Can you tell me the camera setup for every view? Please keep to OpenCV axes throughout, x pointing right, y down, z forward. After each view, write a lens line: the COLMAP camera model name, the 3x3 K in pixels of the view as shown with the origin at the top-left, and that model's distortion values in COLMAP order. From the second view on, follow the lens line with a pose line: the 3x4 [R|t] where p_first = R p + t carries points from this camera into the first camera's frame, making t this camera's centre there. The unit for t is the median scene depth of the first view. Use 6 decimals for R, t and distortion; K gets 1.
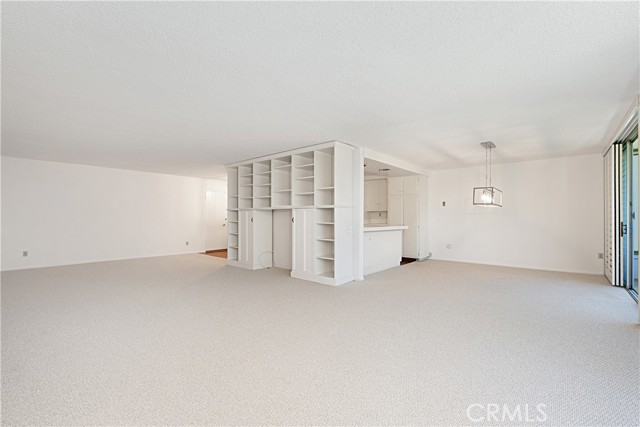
lens RADIAL K [[290.0, 0, 322.3], [0, 290.0, 215.5], [0, 0, 1]] dist [-0.001705, -0.000786]
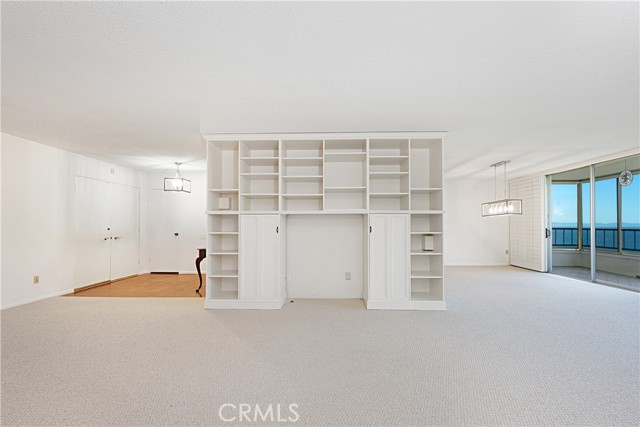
lens RADIAL K [[275.8, 0, 320.7], [0, 275.8, 221.6], [0, 0, 1]] dist [-0.001041, -0.000497]
pose [[0.780637, 0.005135, 0.624964, -0.502789], [0.000102, 0.999965, -0.008343, 0.001168], [-0.624985, 0.006576, 0.780609, 0.430798]]
